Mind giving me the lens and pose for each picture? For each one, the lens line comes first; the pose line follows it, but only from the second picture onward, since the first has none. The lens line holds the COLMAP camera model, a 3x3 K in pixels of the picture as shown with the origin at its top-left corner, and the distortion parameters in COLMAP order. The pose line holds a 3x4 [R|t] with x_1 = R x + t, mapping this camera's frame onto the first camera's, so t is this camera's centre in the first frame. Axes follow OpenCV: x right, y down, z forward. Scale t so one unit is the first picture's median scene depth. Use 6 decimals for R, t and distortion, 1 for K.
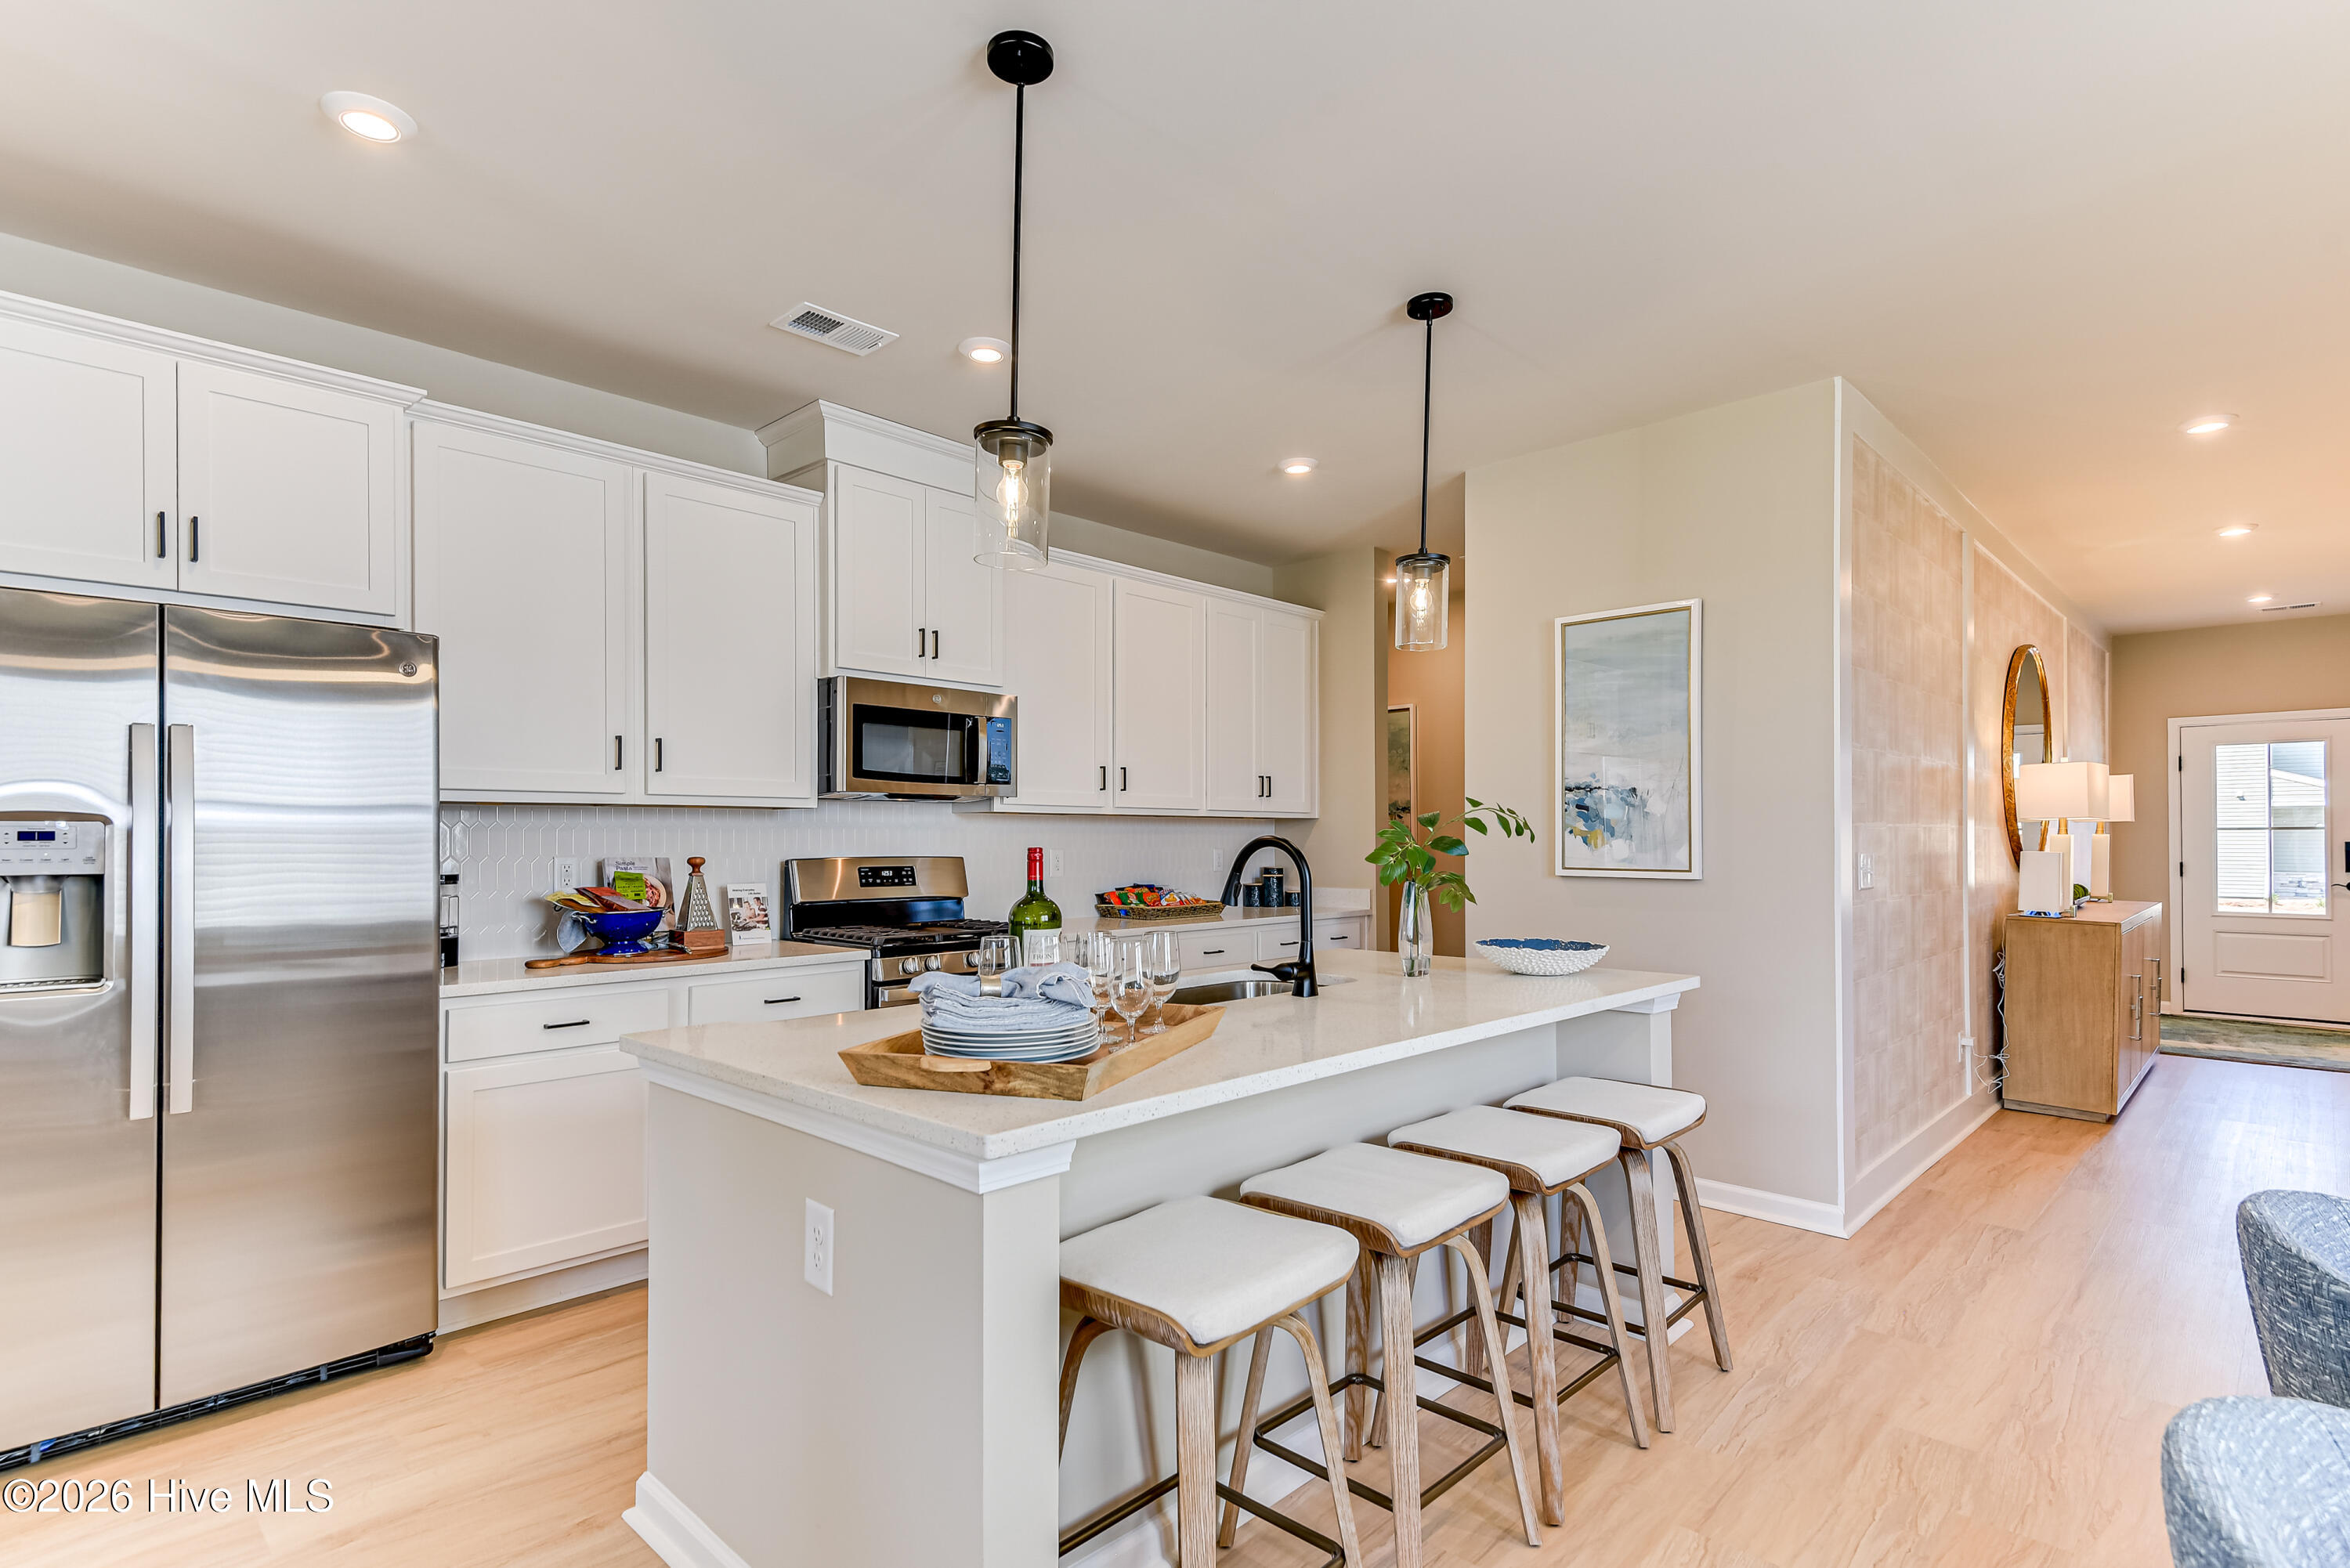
lens RADIAL K [[1147.0, 0, 1174.0], [0, 1147.0, 816.3], [0, 0, 1]] dist [0.047771, -0.019857]
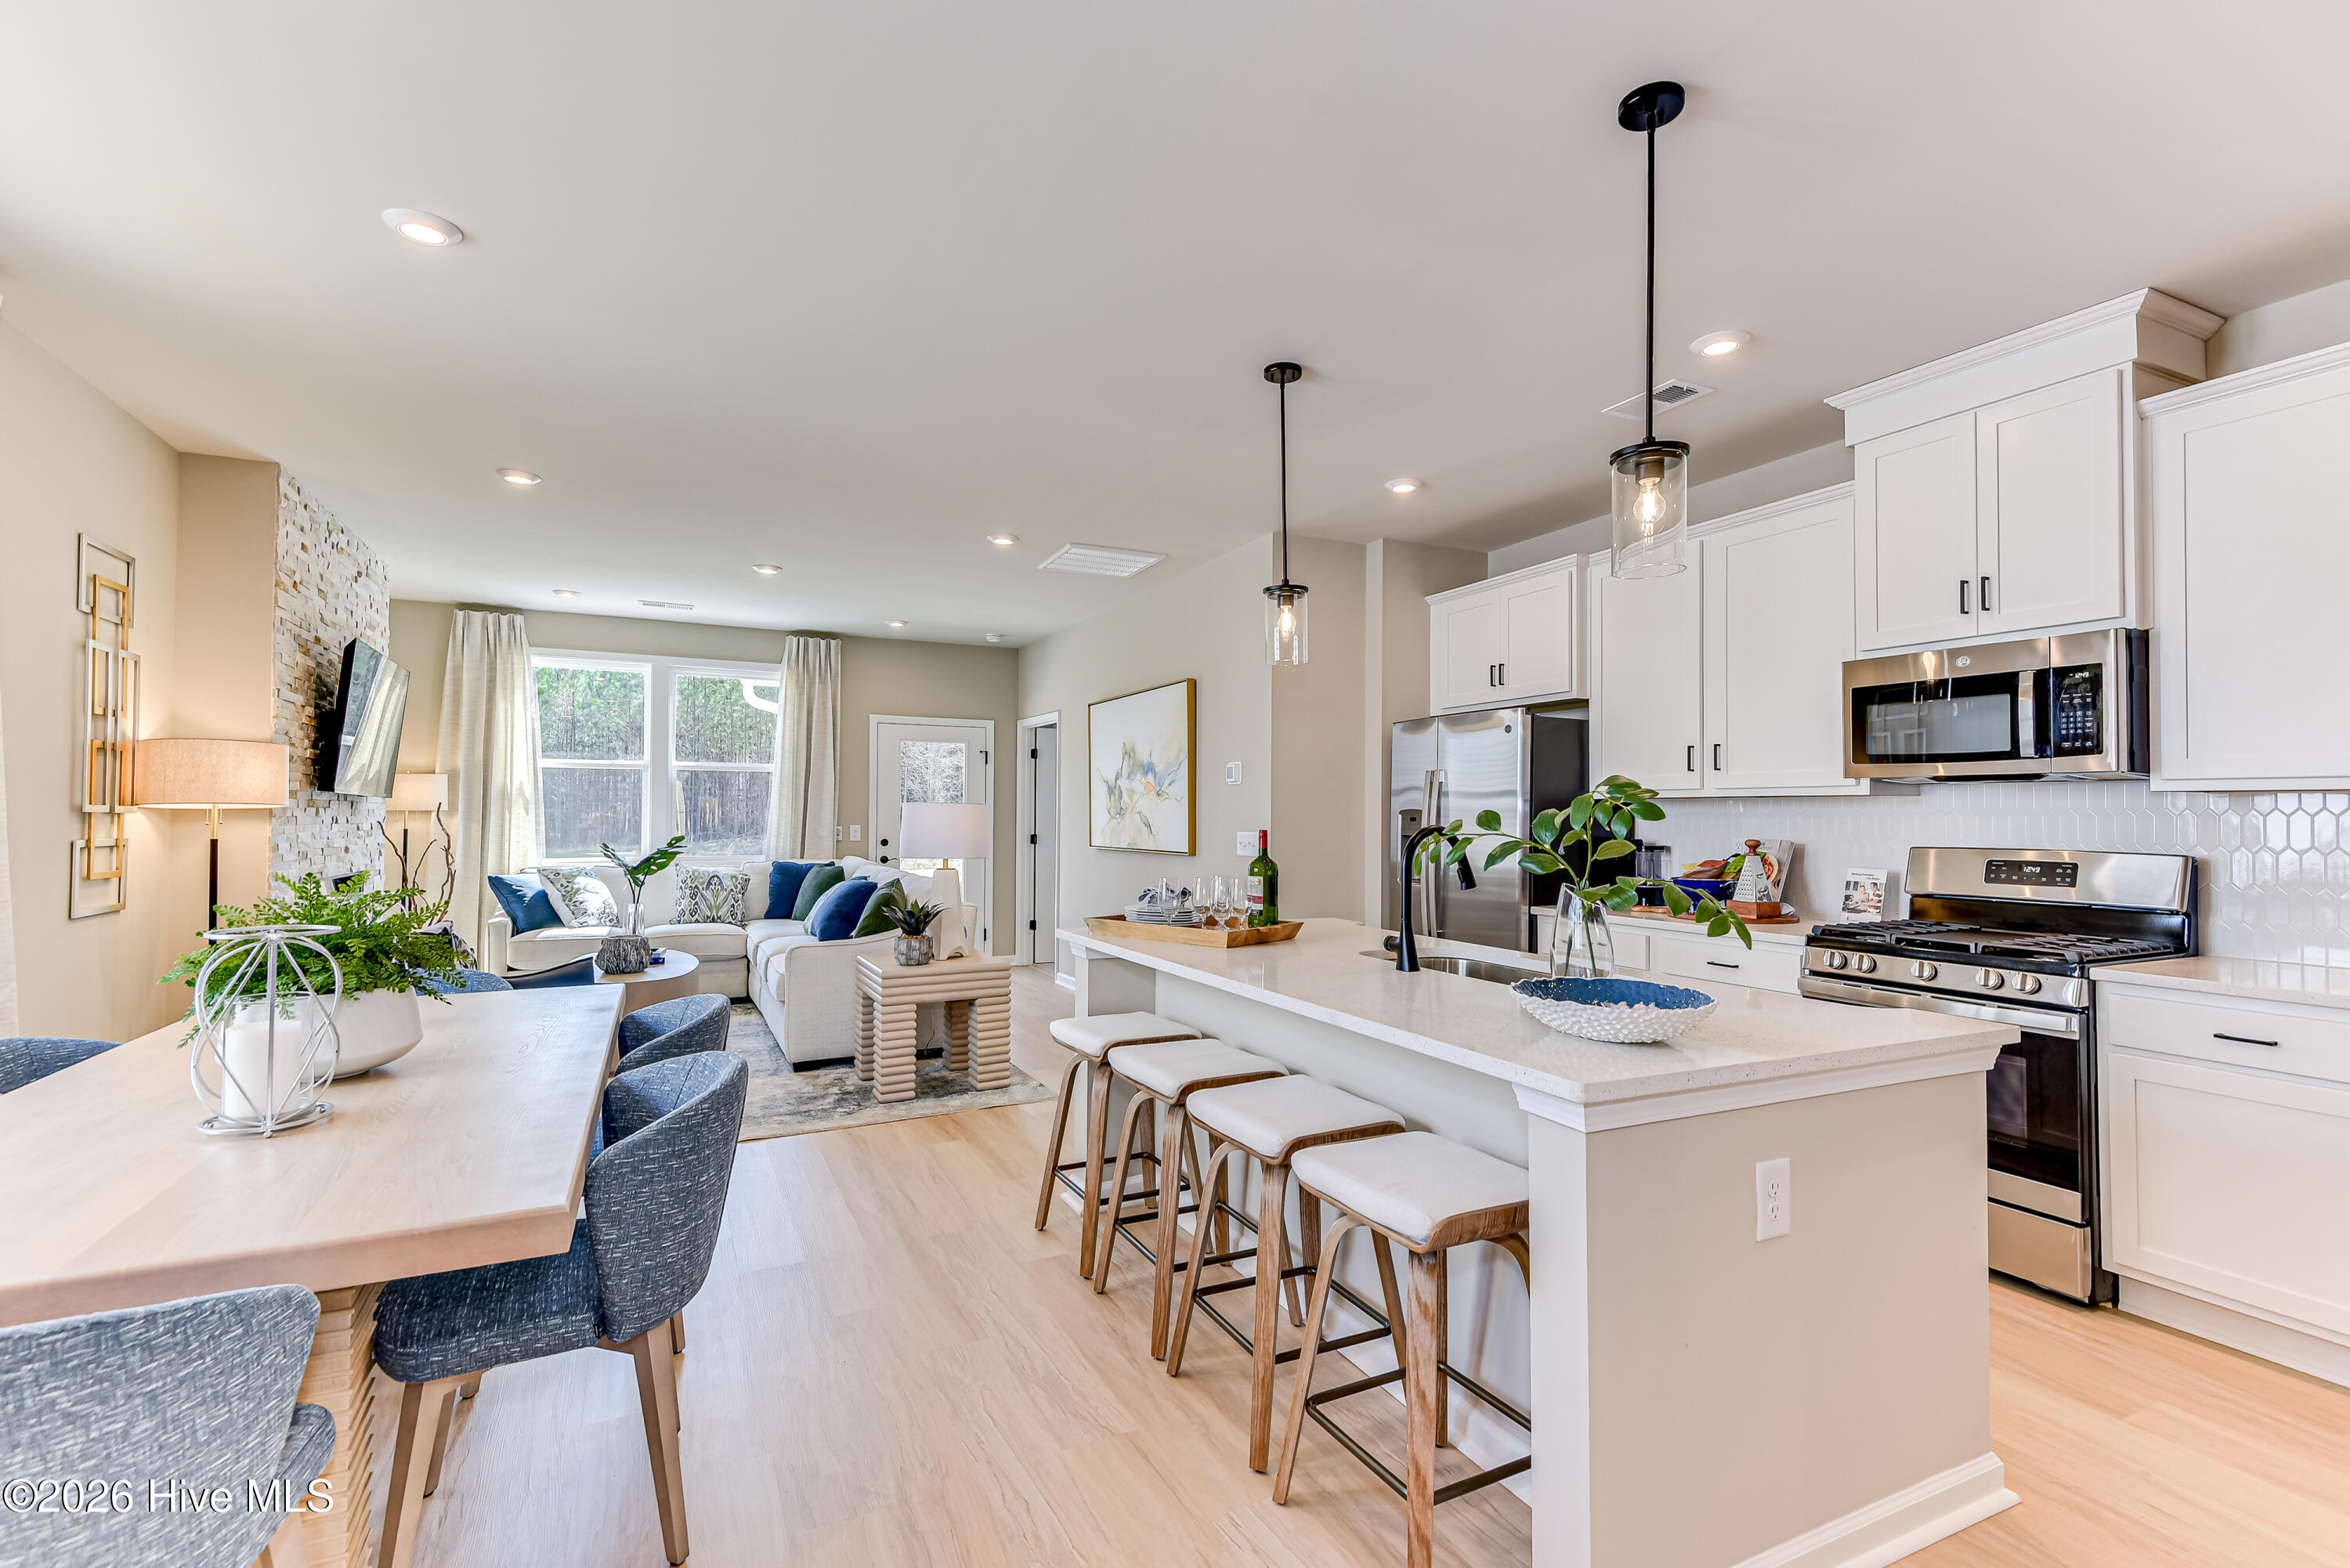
lens RADIAL K [[1046.0, 0, 1180.1], [0, 1046.0, 794.6], [0, 0, 1]] dist [0.003688, -0.000142]
pose [[-0.347019, -0.018143, -0.937682, 0.749790], [0.014828, 0.999582, -0.024828, 0.006077], [0.937741, -0.022520, -0.346605, 0.759178]]
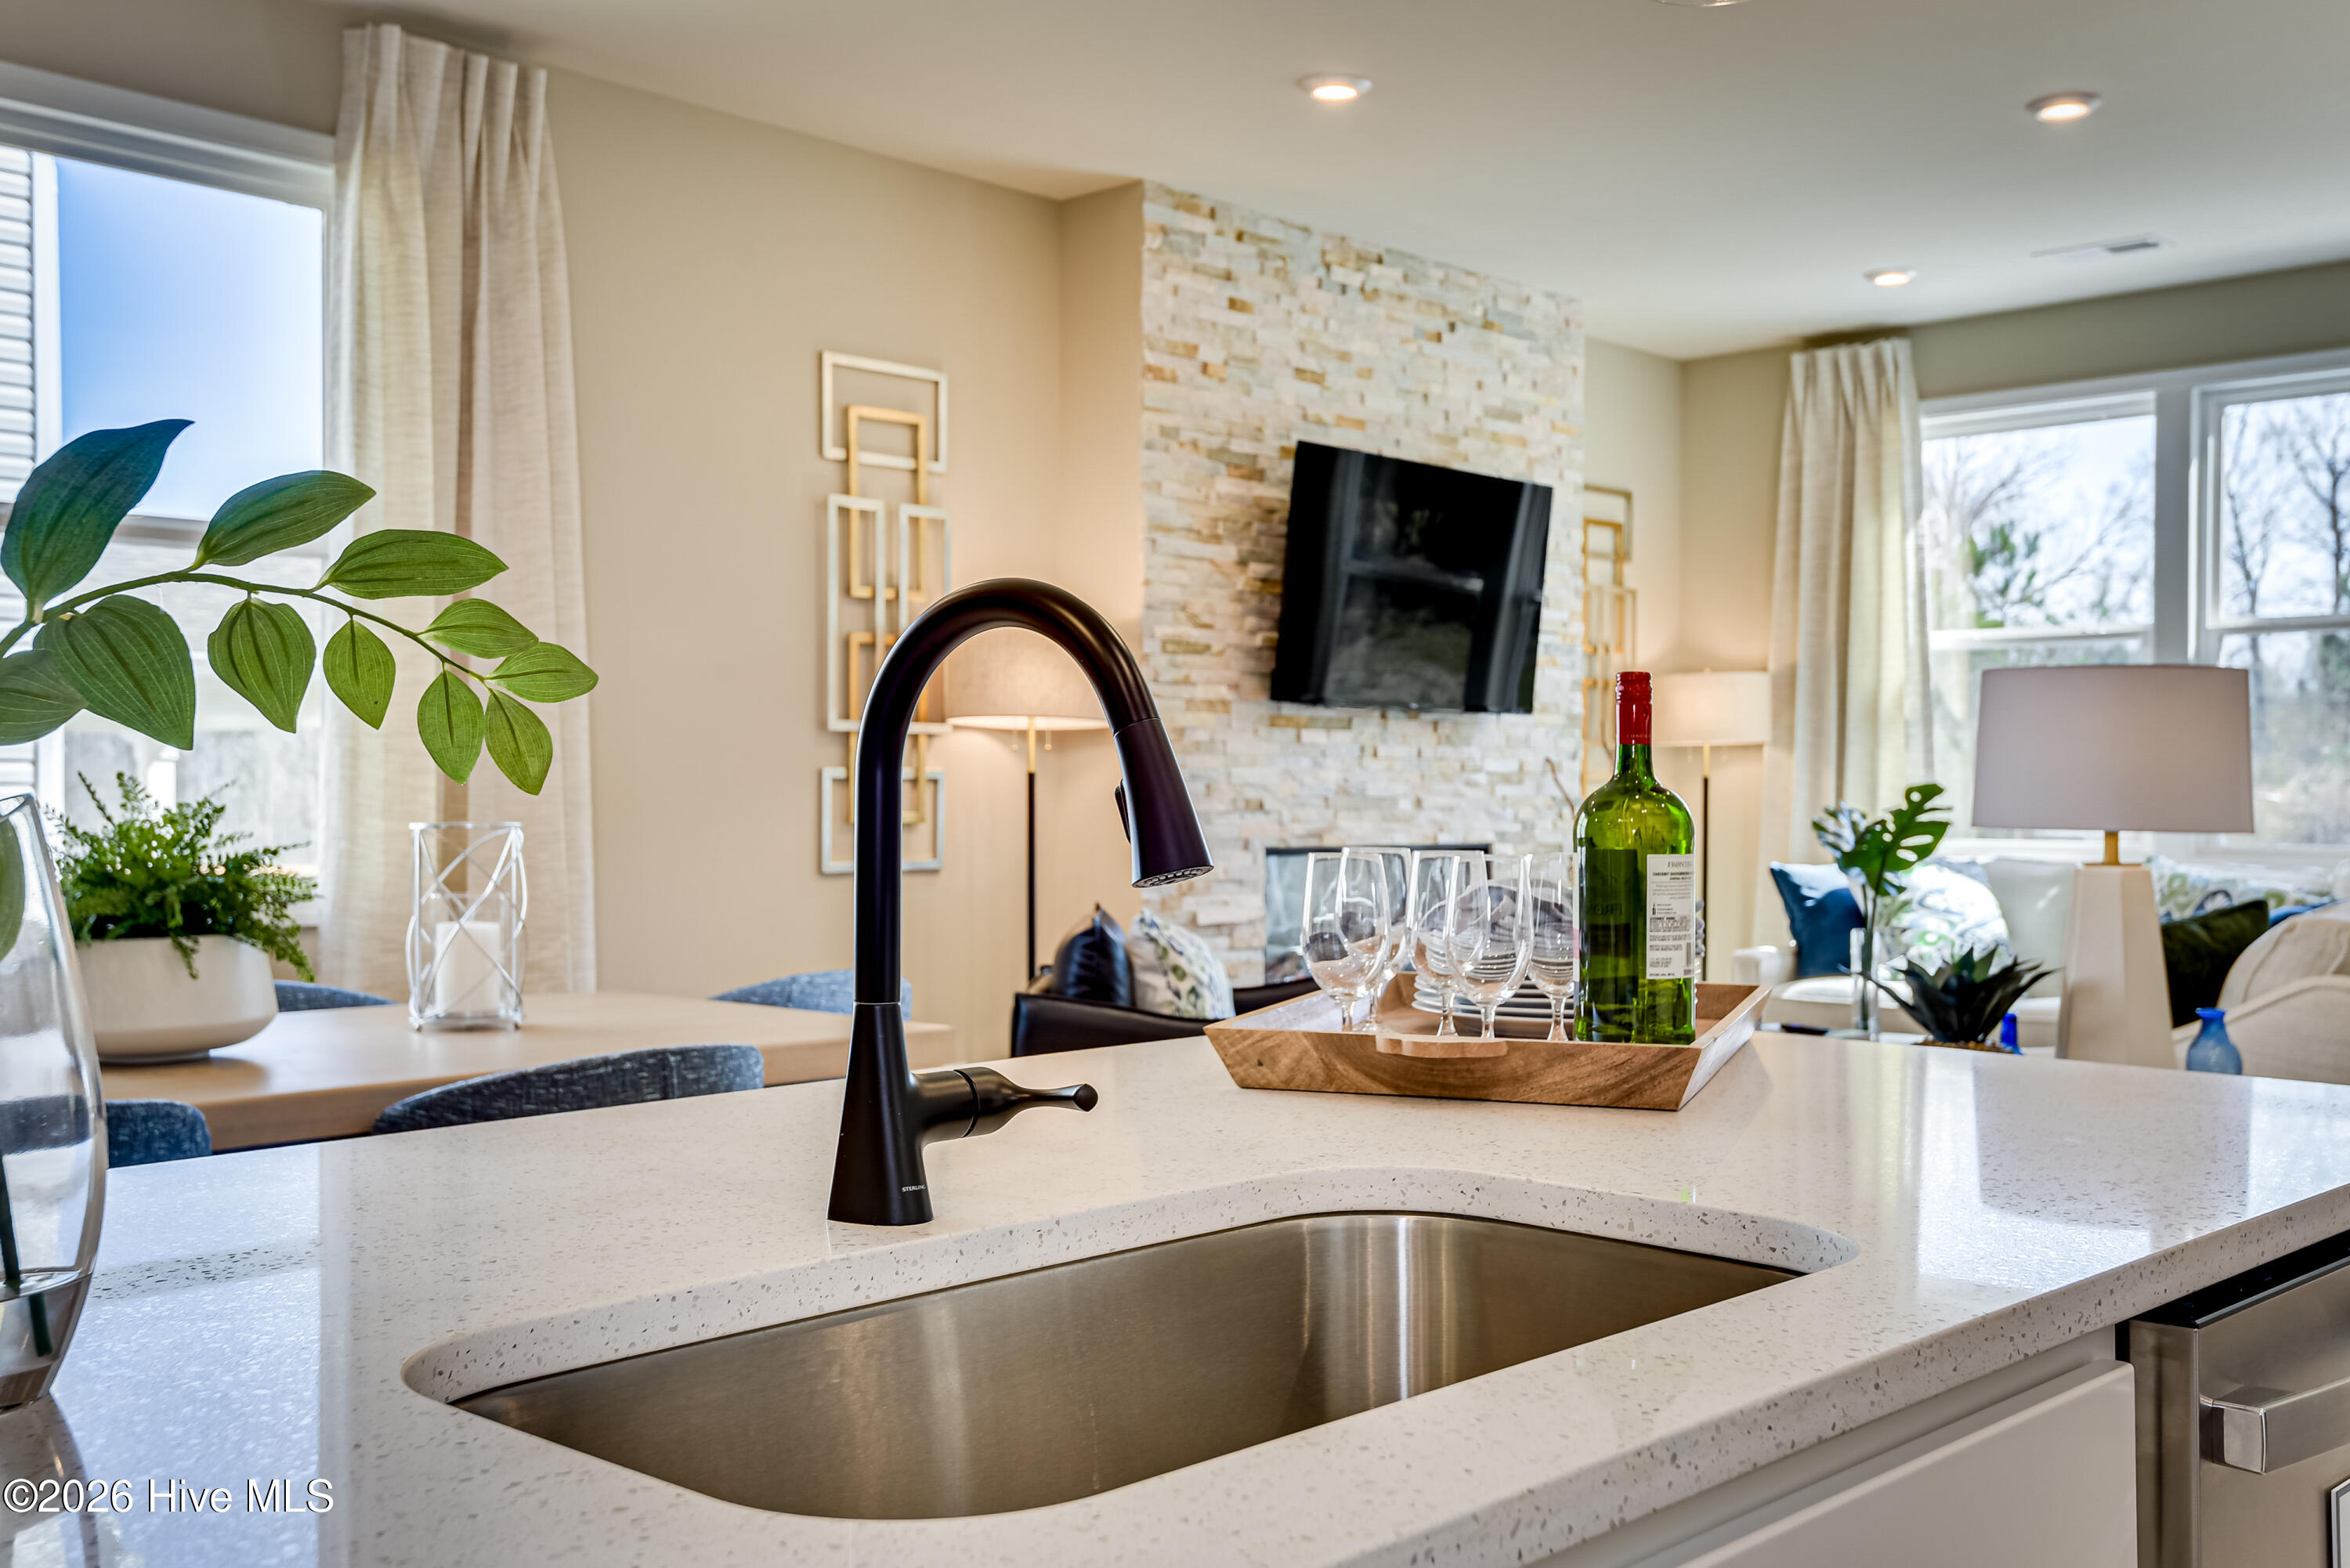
lens RADIAL K [[2245.8, 0, 1174.6], [0, 2245.8, 784.9], [0, 0, 1]] dist [0.006052, 0.002123]
pose [[-0.999793, 0.002142, 0.020251, 0.020174], [0.001800, 0.999855, -0.016910, 0.043479], [-0.020285, -0.016870, -0.999652, 0.978960]]
